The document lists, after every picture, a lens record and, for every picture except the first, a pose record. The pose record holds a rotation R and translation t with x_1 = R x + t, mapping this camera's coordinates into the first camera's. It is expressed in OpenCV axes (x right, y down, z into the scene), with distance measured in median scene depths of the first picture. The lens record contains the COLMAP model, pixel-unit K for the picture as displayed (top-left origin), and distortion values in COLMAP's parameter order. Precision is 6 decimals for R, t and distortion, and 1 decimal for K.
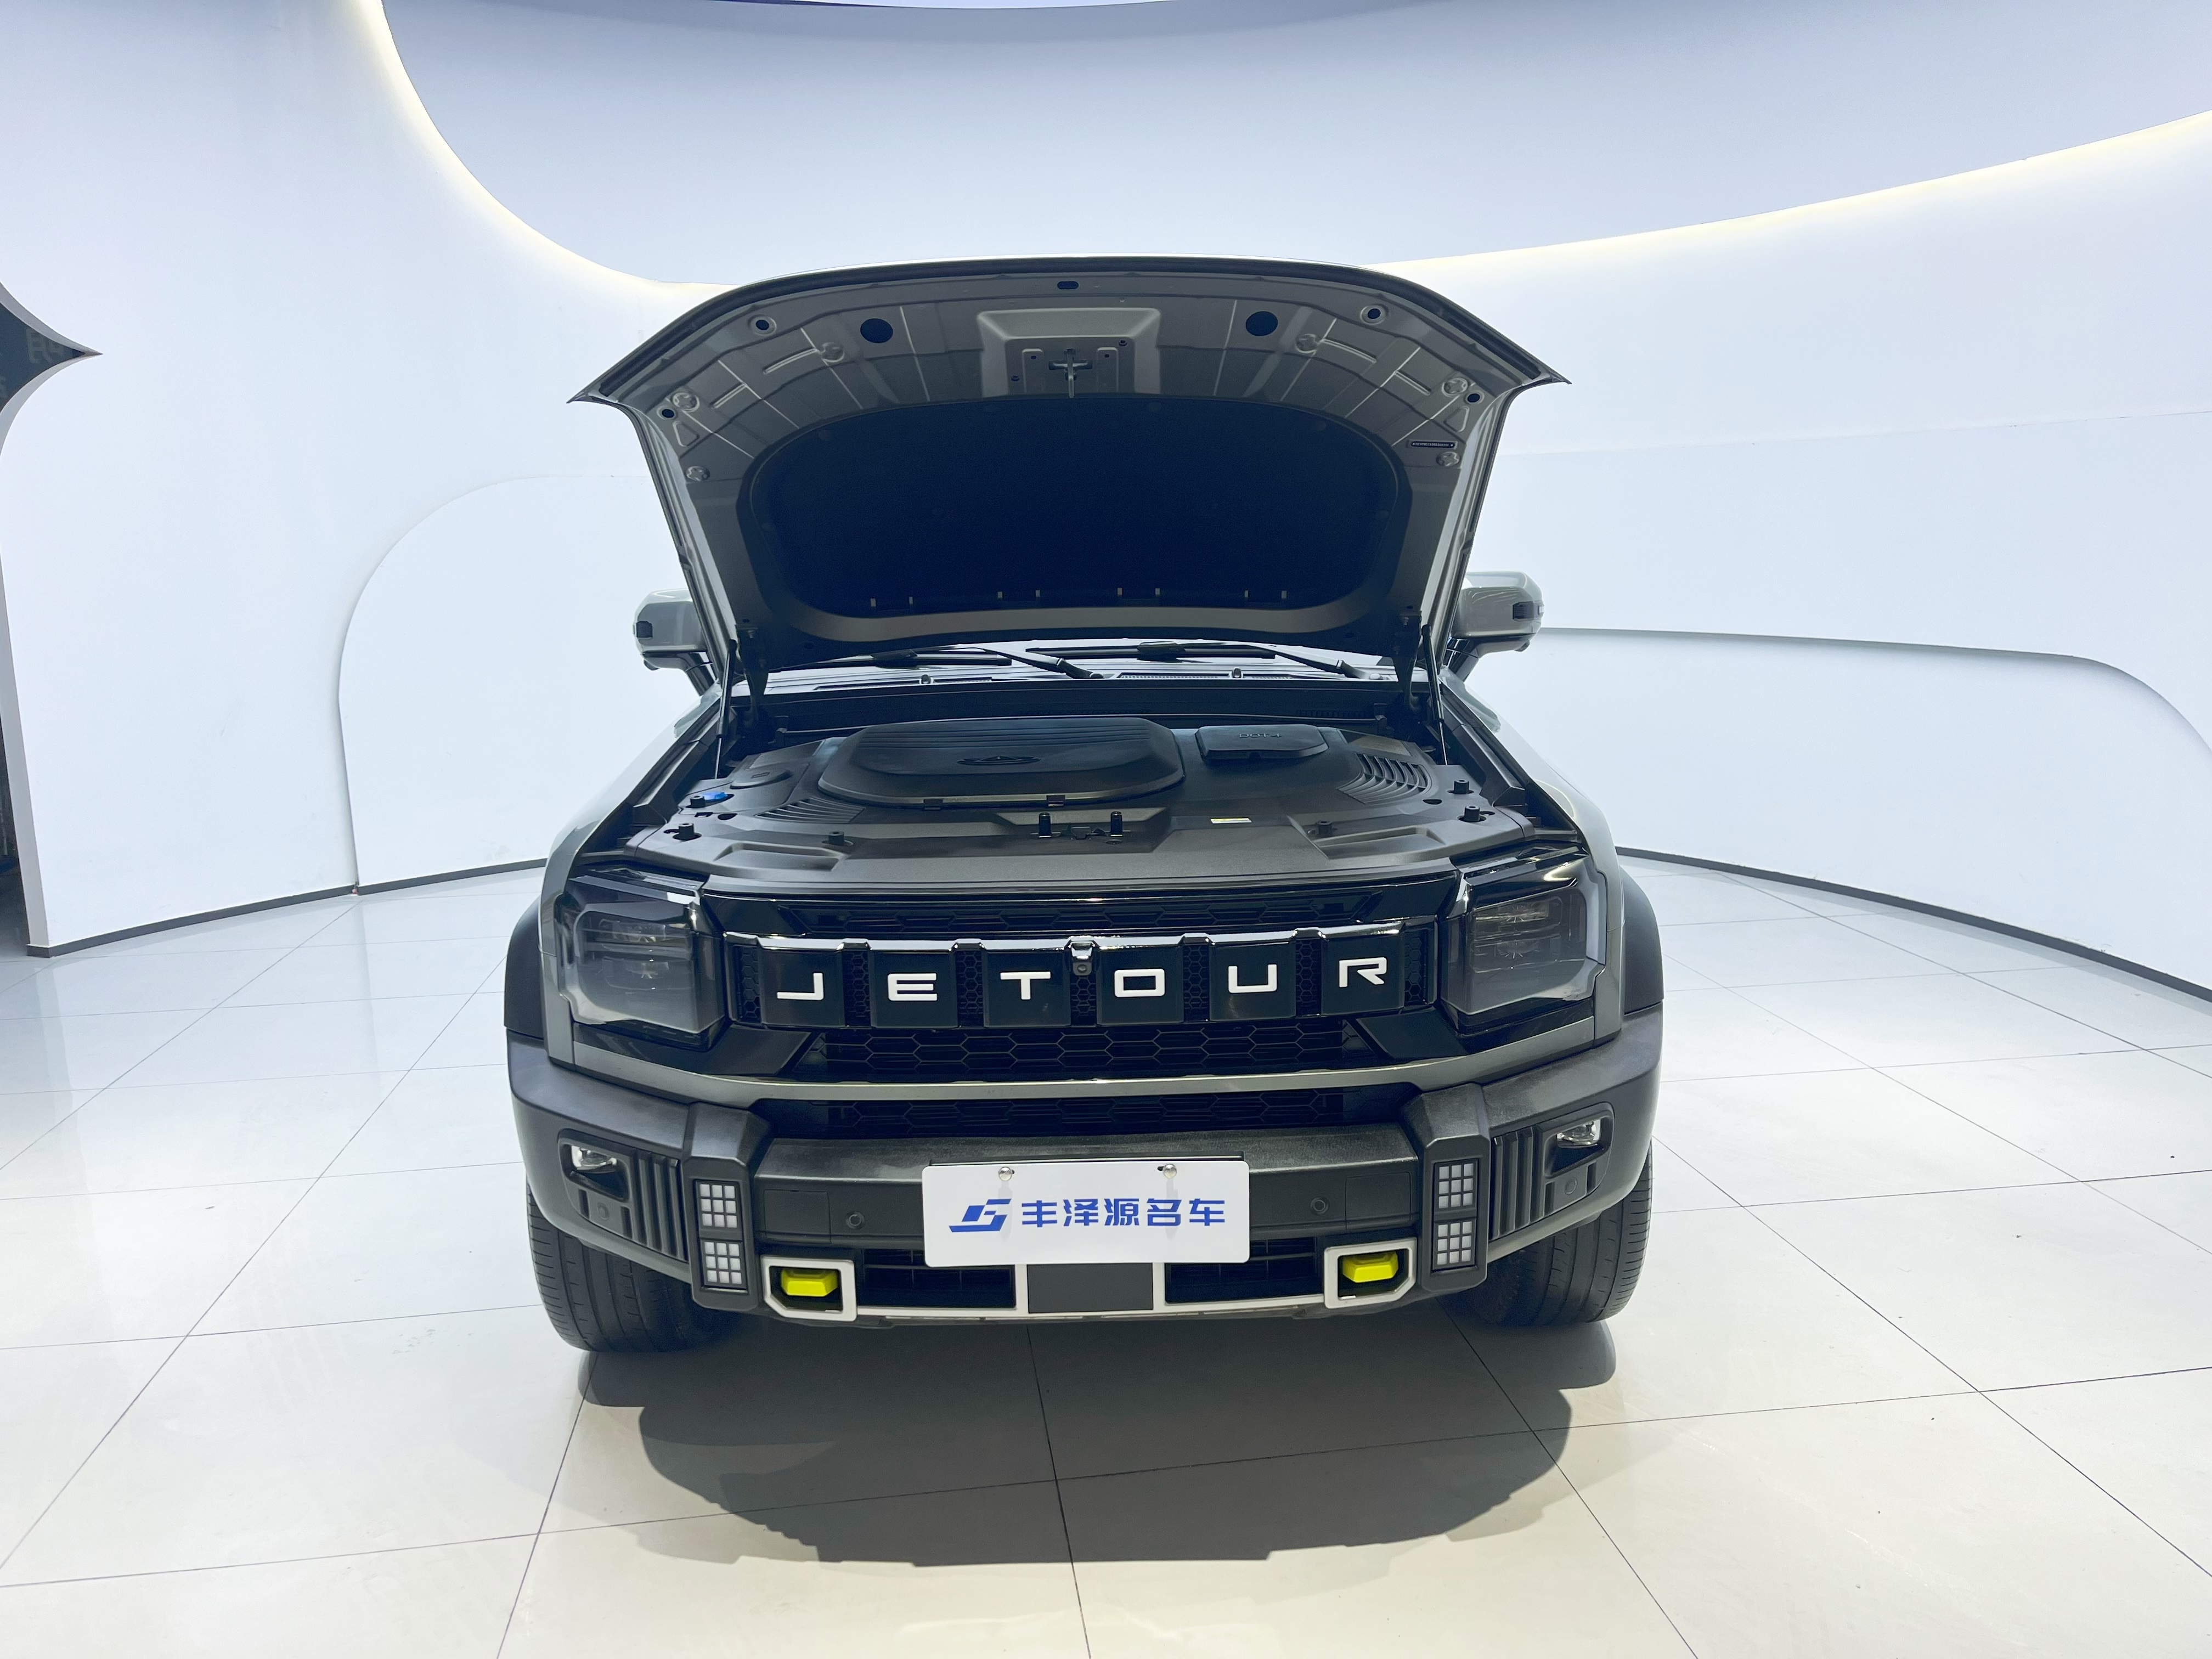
lens RADIAL K [[1675.2, 0, 1115.5], [0, 1675.2, 836.4], [0, 0, 1]] dist [0.063495, -0.087297]
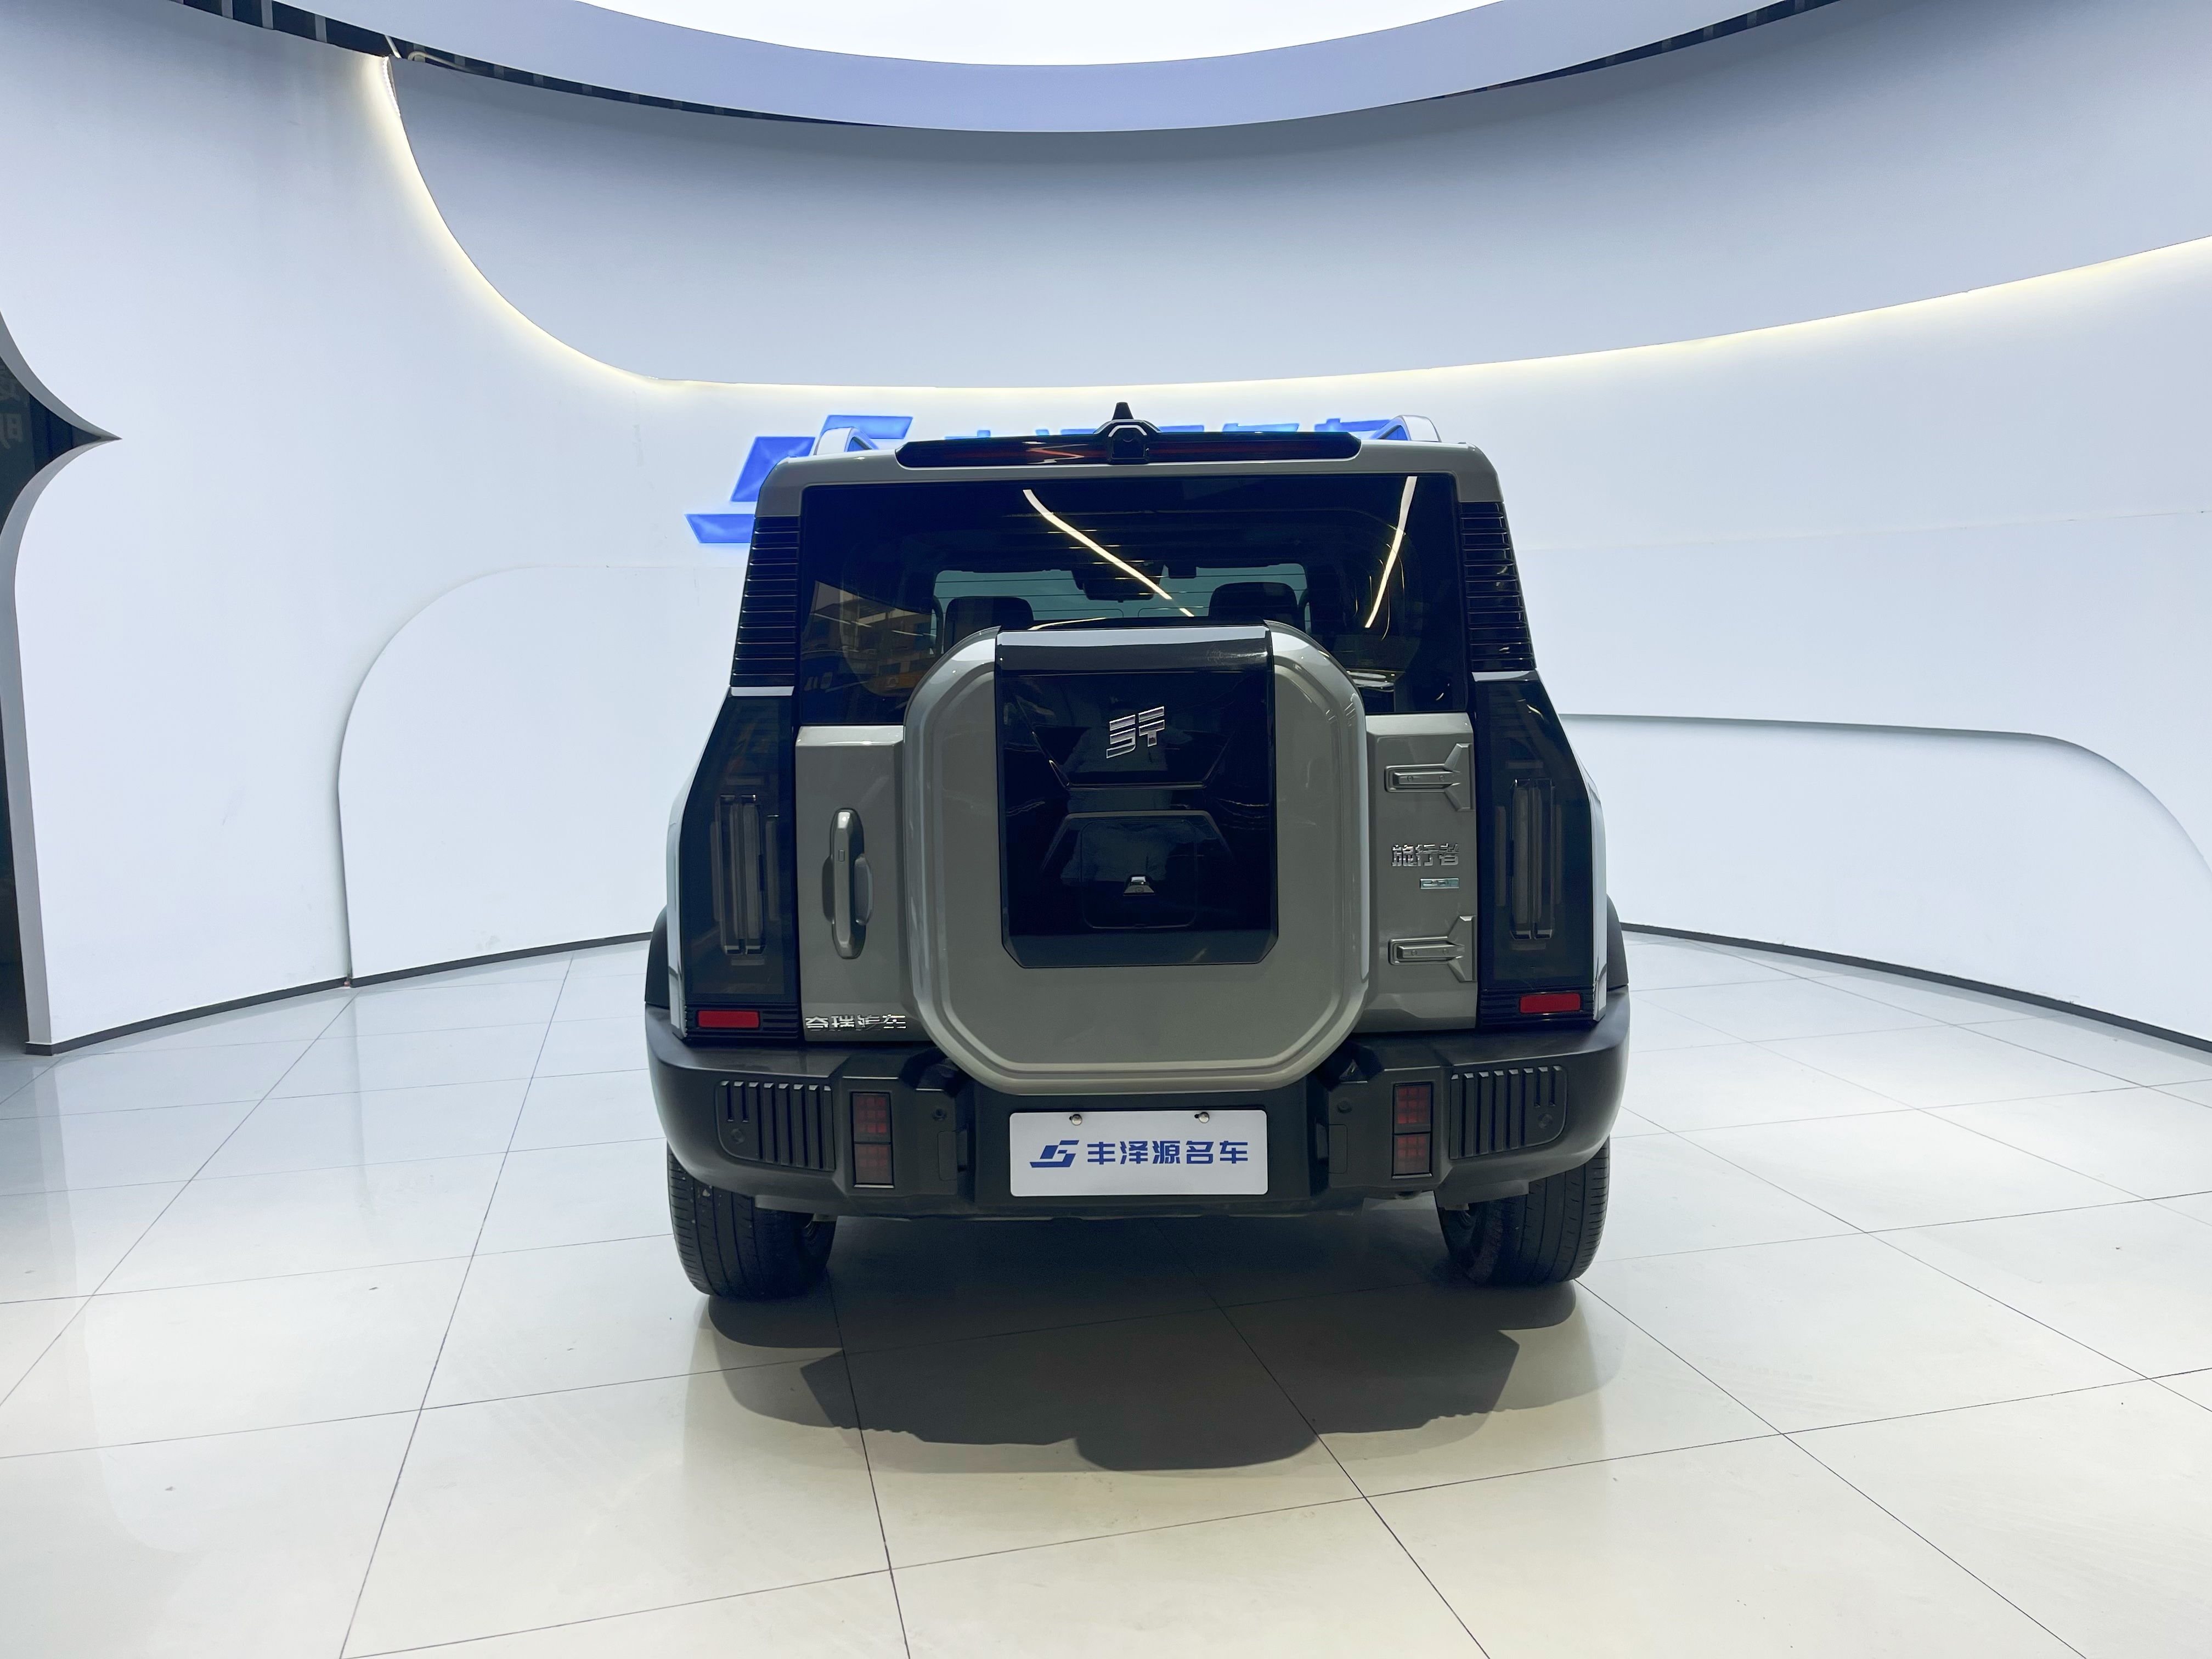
lens RADIAL K [[1675.2, 0, 1109.8], [0, 1675.2, 820.1], [0, 0, 1]] dist [0.063495, -0.087297]
pose [[0.994655, -0.008928, 0.102864, -0.243412], [0.015934, 0.997593, -0.067490, 0.024344], [-0.102014, 0.068768, 0.992403, -0.046178]]
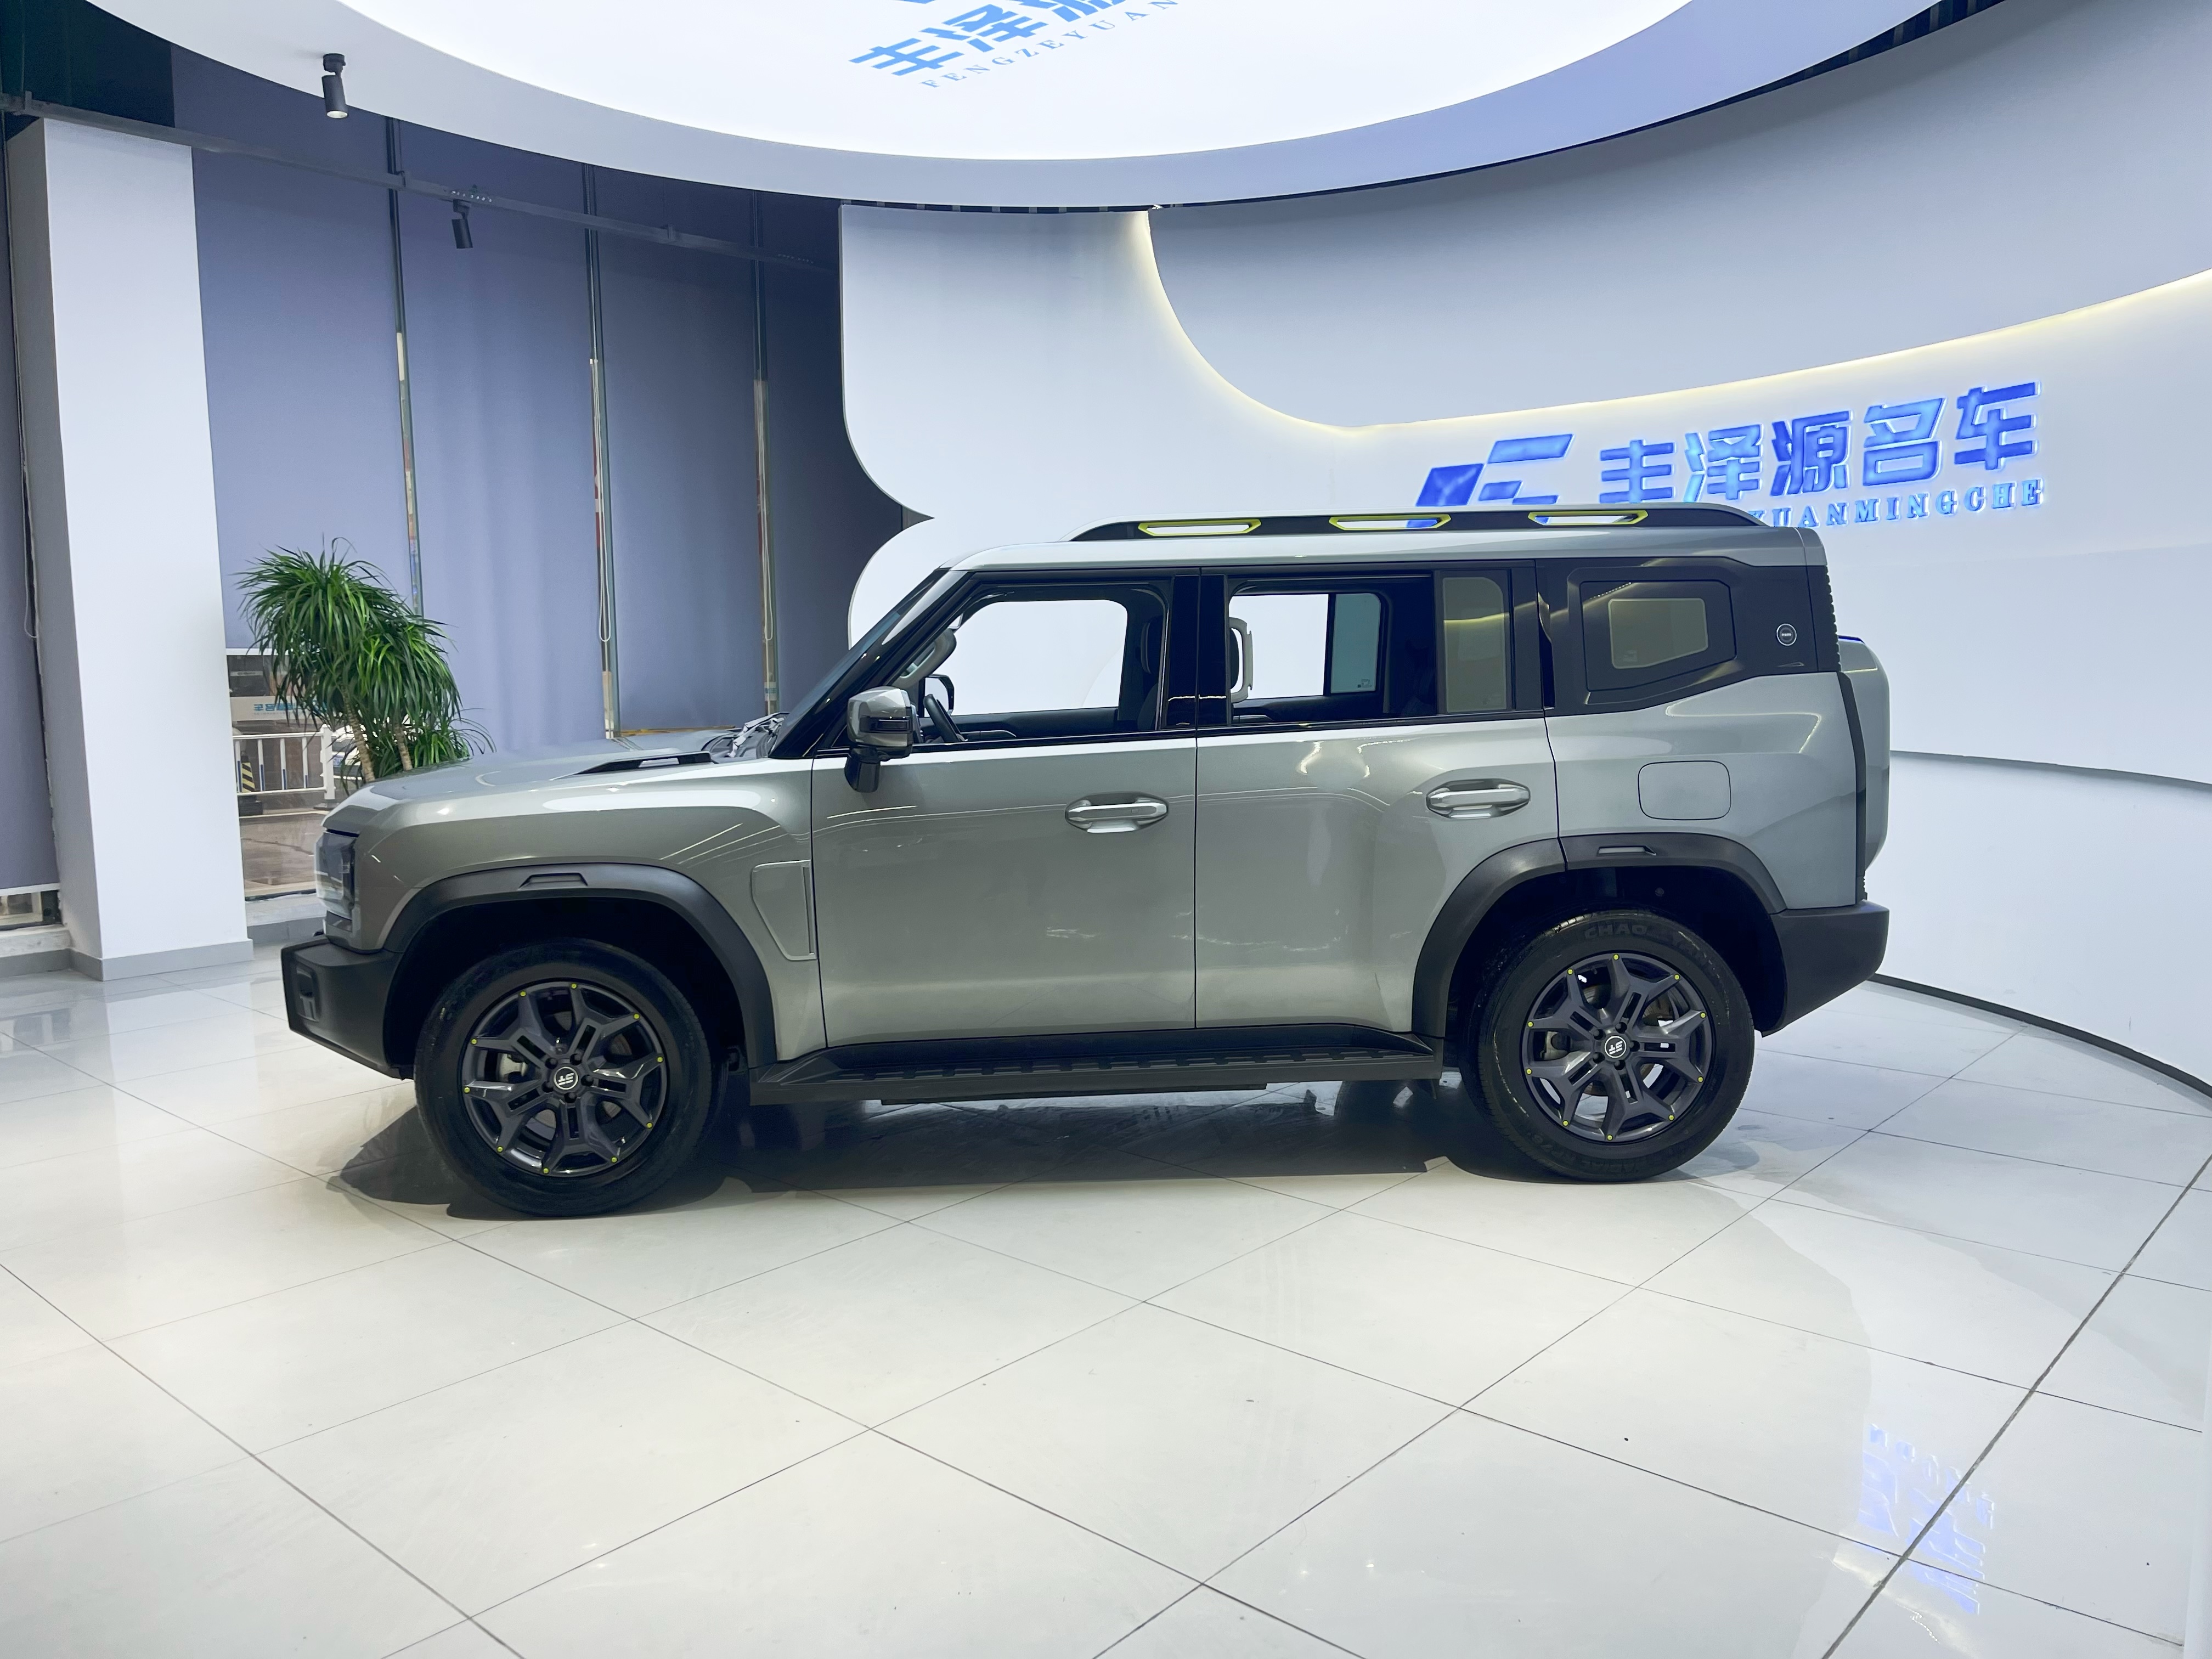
lens RADIAL K [[1675.2, 0, 1098.1], [0, 1675.2, 813.1], [0, 0, 1]] dist [0.063495, -0.087297]
pose [[0.644431, 0.090535, -0.759284, 1.240058], [-0.143851, 0.989591, -0.004095, -0.074573], [0.751010, 0.111863, 0.650746, 0.315960]]
